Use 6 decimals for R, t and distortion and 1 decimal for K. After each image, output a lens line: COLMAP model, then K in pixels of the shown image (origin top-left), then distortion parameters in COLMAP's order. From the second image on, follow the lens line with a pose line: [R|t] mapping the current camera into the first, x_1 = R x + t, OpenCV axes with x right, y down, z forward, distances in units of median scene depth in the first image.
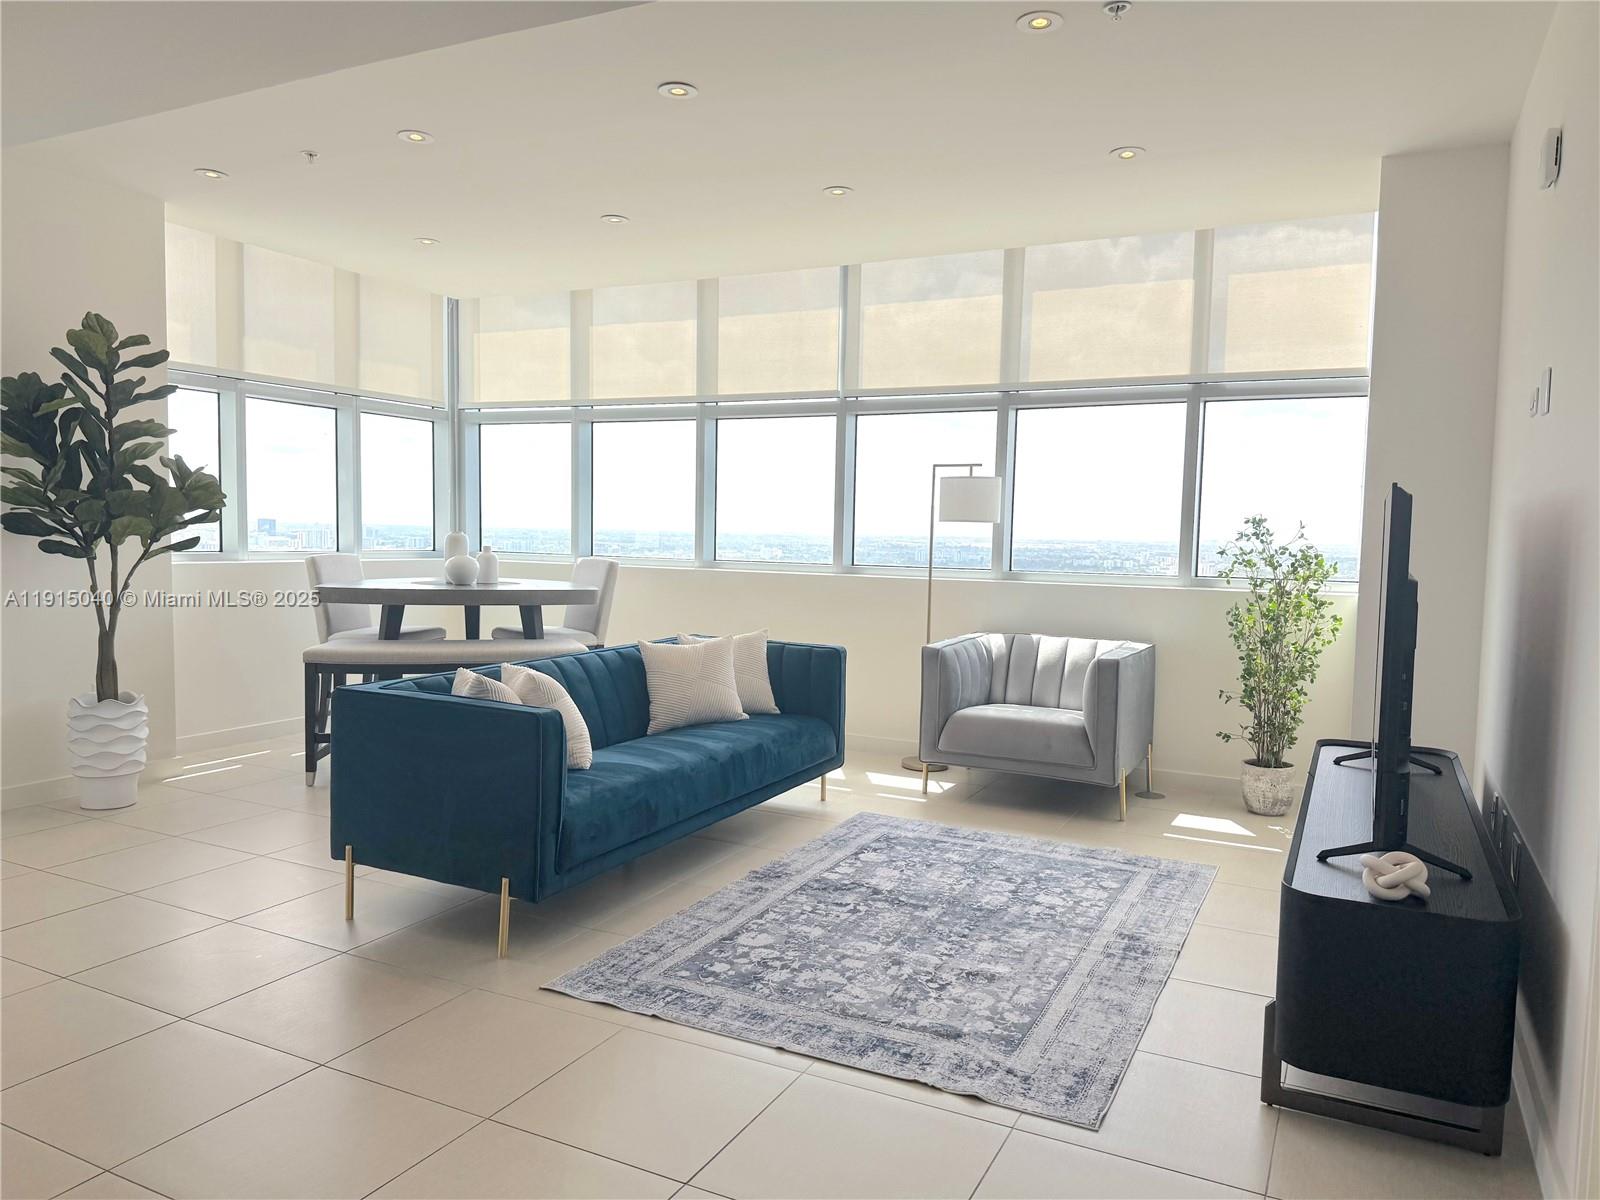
lens RADIAL K [[1090.8, 0, 803.1], [0, 1090.8, 593.3], [0, 0, 1]] dist [0.036578, -0.023674]
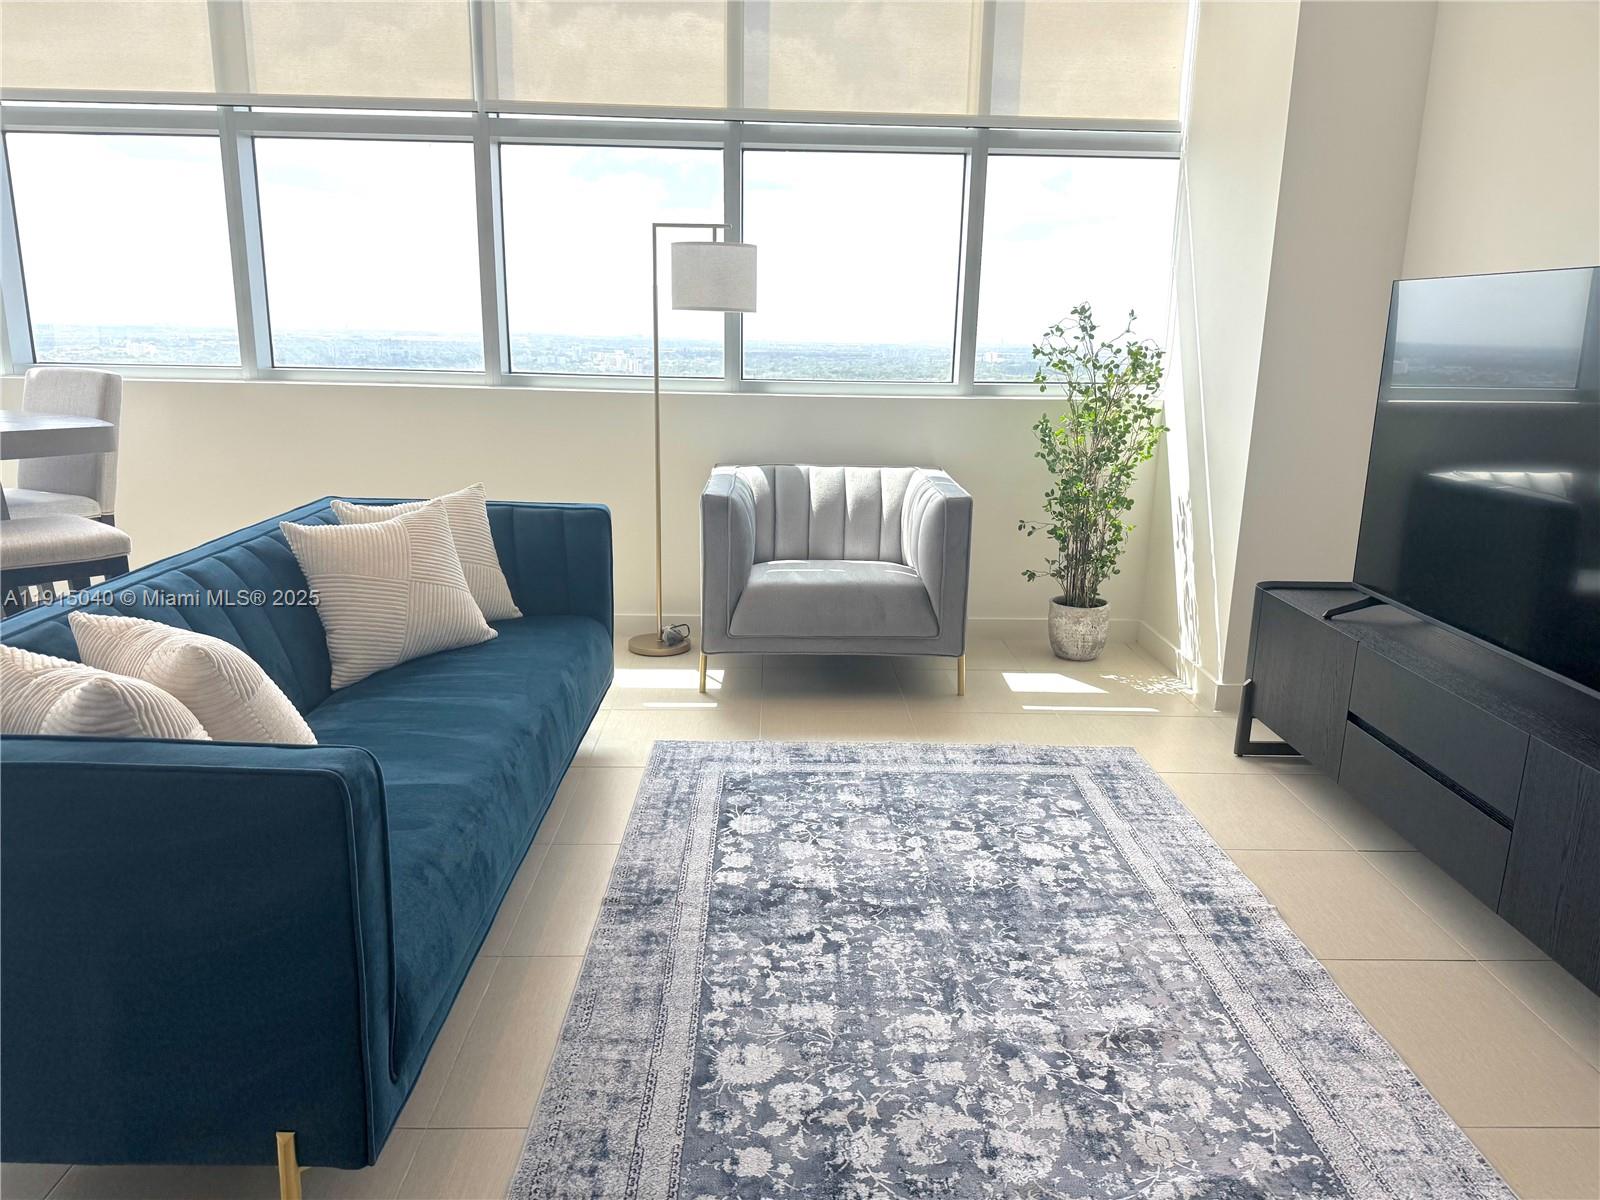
lens RADIAL K [[1090.8, 0, 795.3], [0, 1090.8, 608.4], [0, 0, 1]] dist [0.036578, -0.023674]
pose [[0.879867, -0.117603, 0.460438, -0.198728], [0.025542, 0.979198, 0.201293, -0.021878], [-0.474532, -0.165351, 0.864568, 0.417327]]
